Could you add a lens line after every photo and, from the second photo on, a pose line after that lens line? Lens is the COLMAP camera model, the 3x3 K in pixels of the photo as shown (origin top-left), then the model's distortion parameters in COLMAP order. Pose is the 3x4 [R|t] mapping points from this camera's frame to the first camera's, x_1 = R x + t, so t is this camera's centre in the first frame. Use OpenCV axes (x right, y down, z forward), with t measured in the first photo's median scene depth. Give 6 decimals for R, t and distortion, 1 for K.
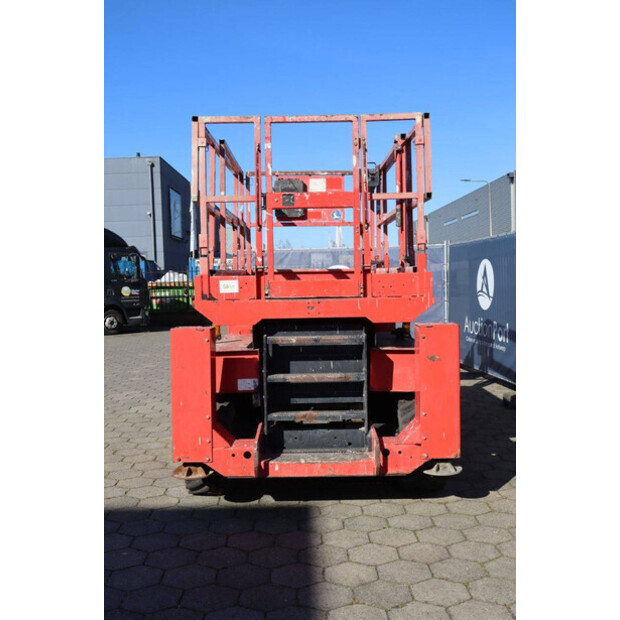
lens RADIAL K [[702.7, 0, 313.2], [0, 702.7, 312.8], [0, 0, 1]] dist [-0.041159, 0.000000]
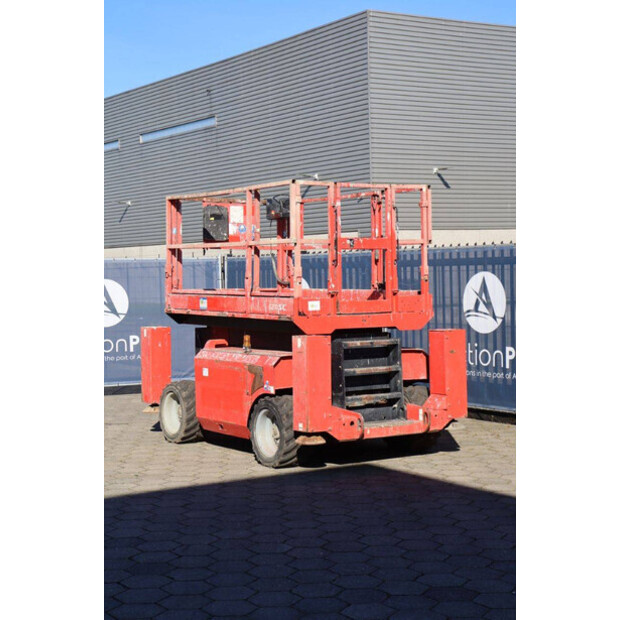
lens RADIAL K [[1151.2, 0, 311.4], [0, 1151.2, 313.5], [0, 0, 1]] dist [0.236815, 0.000000]
pose [[0.841170, -0.014082, 0.540588, -1.331638], [0.027236, 0.999495, -0.016344, 0.013746], [-0.540085, 0.028471, 0.841129, -0.872030]]
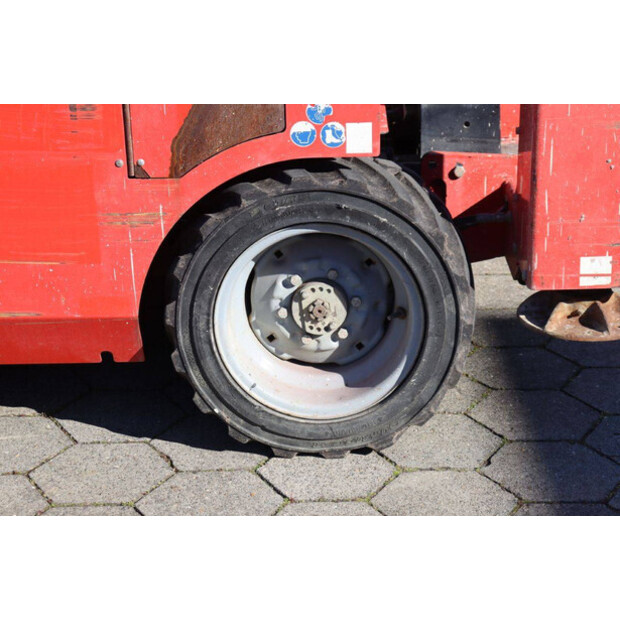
lens RADIAL K [[1464.4, 0, 305.6], [0, 1464.4, 287.6], [0, 0, 1]] dist [0.456068, 0.000000]
pose [[0.018855, -0.311105, 0.950188, -0.813668], [0.065464, 0.948702, 0.309320, -0.013900], [-0.997677, 0.056371, 0.038254, 1.058254]]
